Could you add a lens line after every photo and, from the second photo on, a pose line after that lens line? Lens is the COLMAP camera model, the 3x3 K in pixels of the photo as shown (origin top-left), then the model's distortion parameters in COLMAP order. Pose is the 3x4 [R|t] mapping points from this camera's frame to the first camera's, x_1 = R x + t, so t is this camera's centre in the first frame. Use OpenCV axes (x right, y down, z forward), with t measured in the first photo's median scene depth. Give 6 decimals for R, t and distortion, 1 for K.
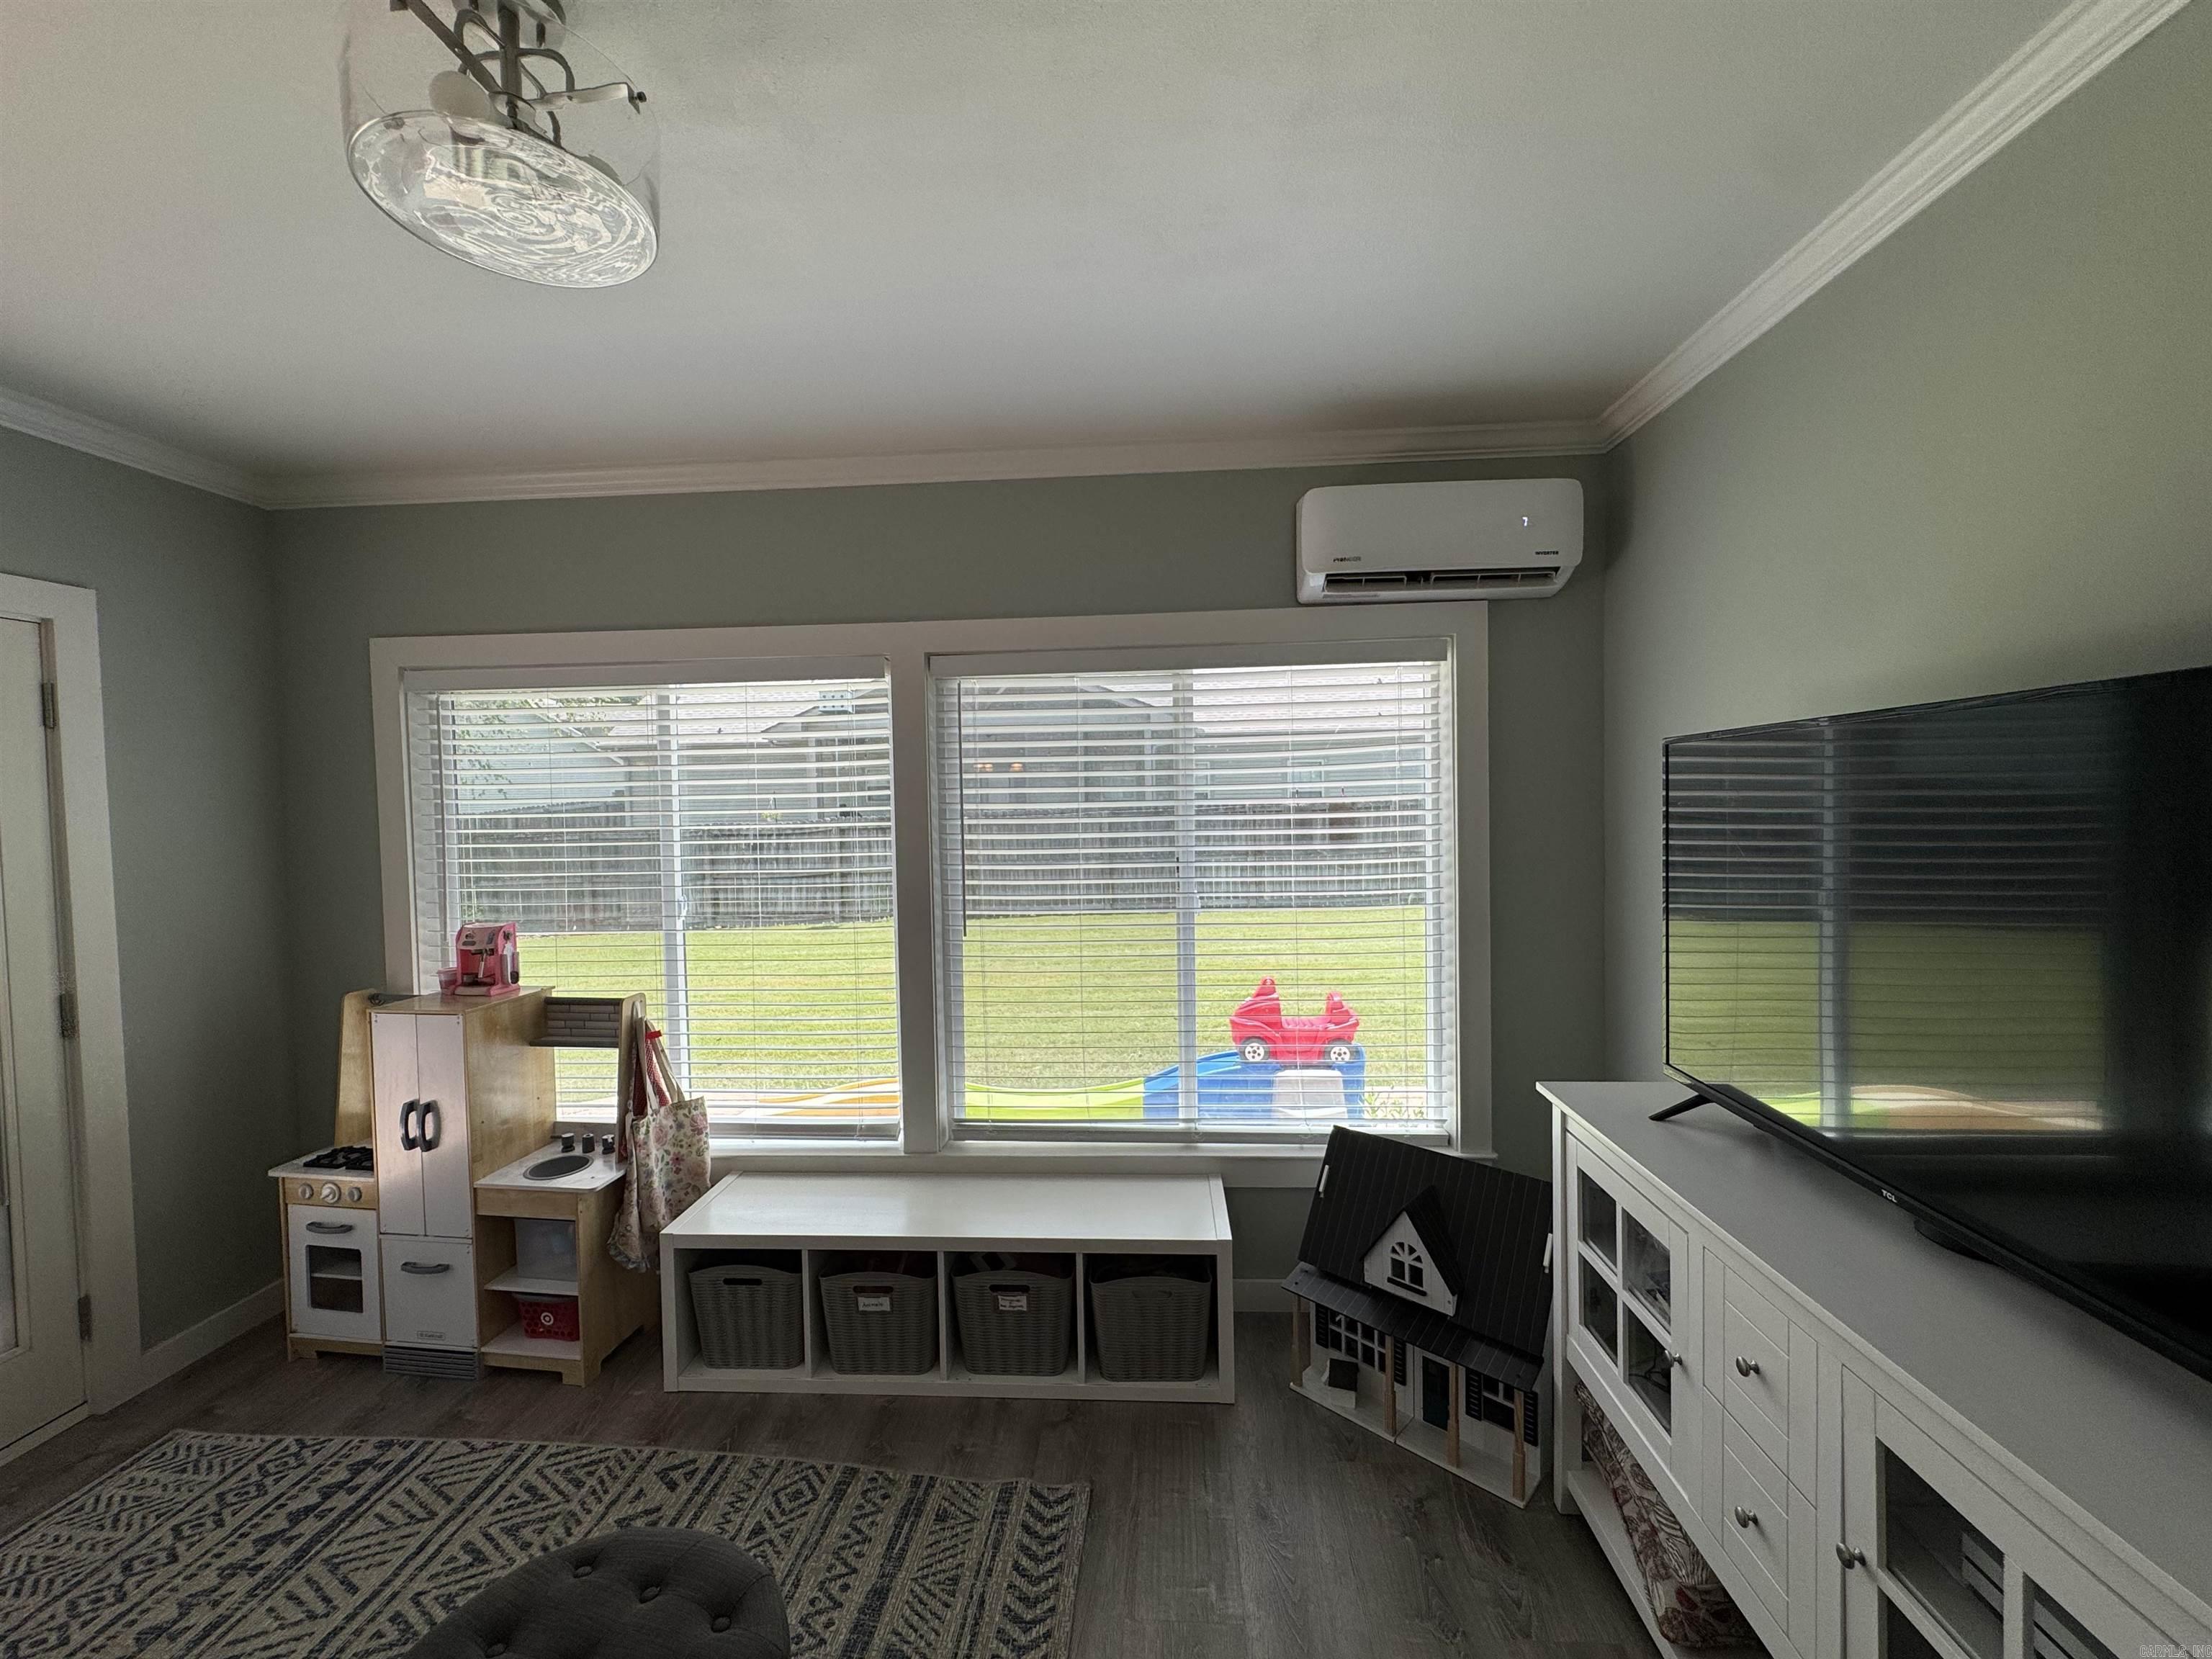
lens RADIAL K [[885.1, 0, 1096.4], [0, 885.1, 829.3], [0, 0, 1]] dist [-0.001495, 0.000649]
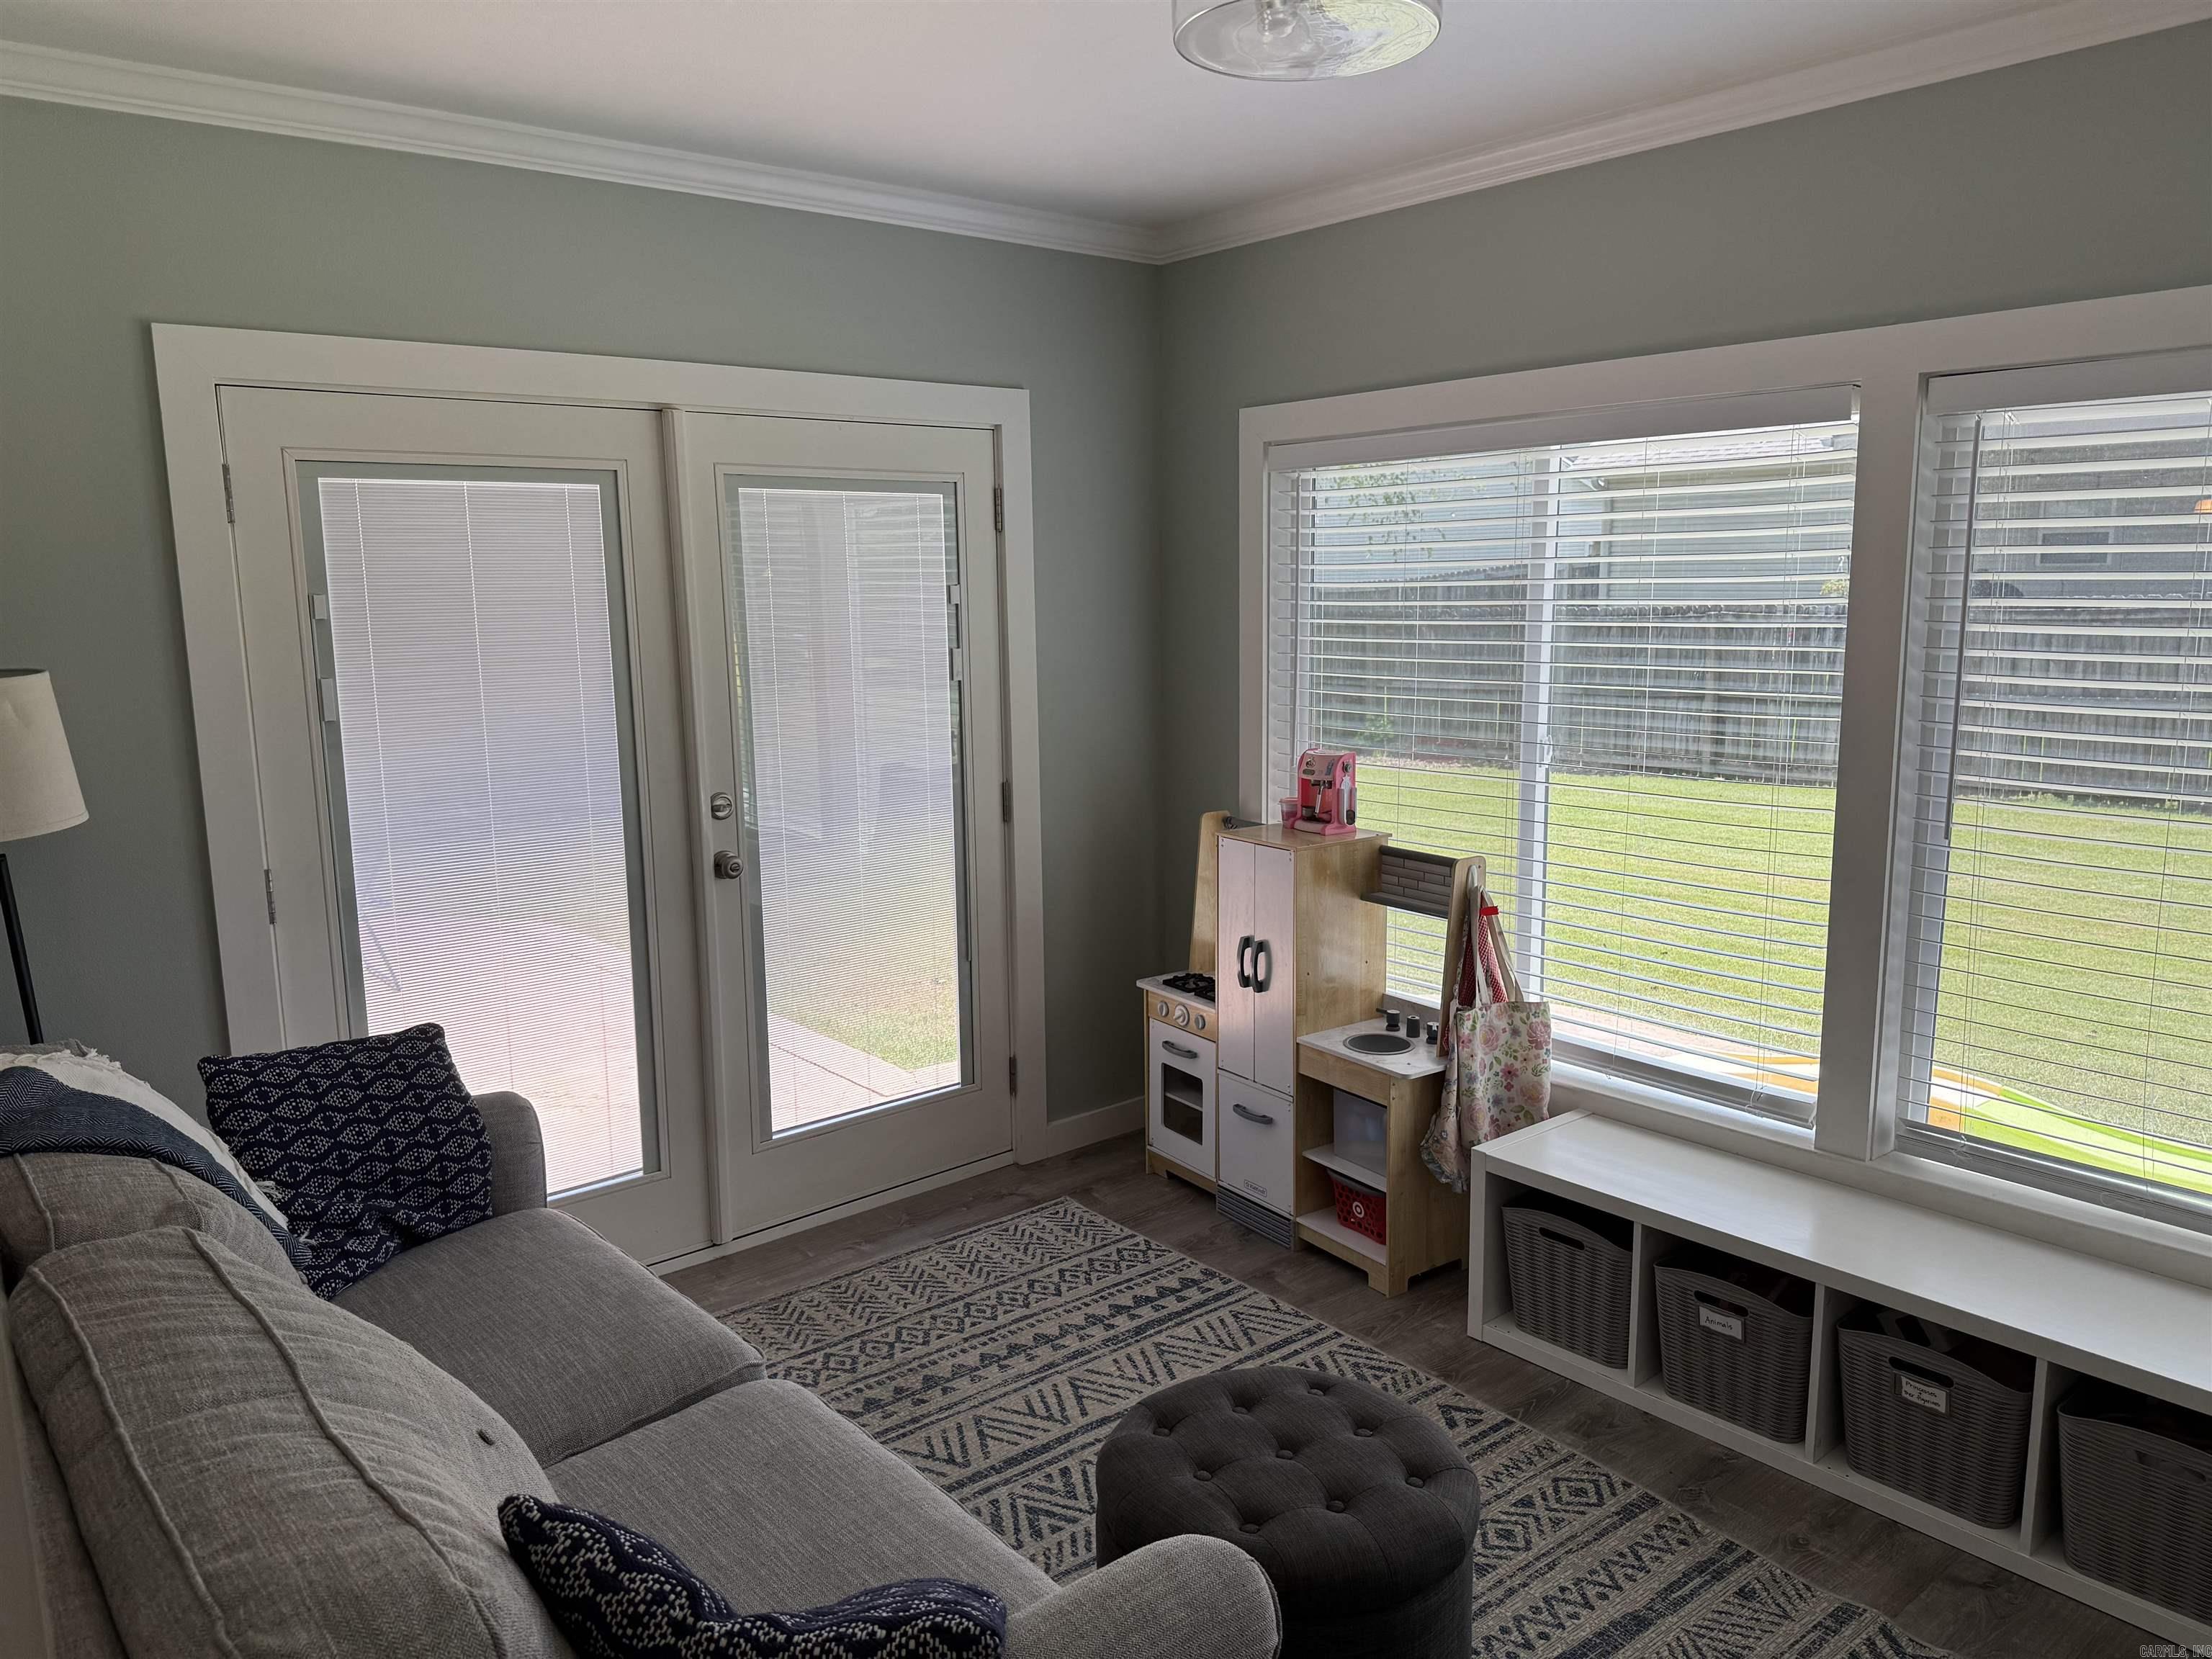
lens RADIAL K [[1546.9, 0, 1105.9], [0, 1546.9, 836.3], [0, 0, 1]] dist [0.139037, -0.222587]
pose [[0.693136, 0.130152, -0.708959, 0.247790], [-0.024730, 0.987278, 0.157069, -0.044244], [0.720383, -0.091337, 0.687536, -0.201073]]
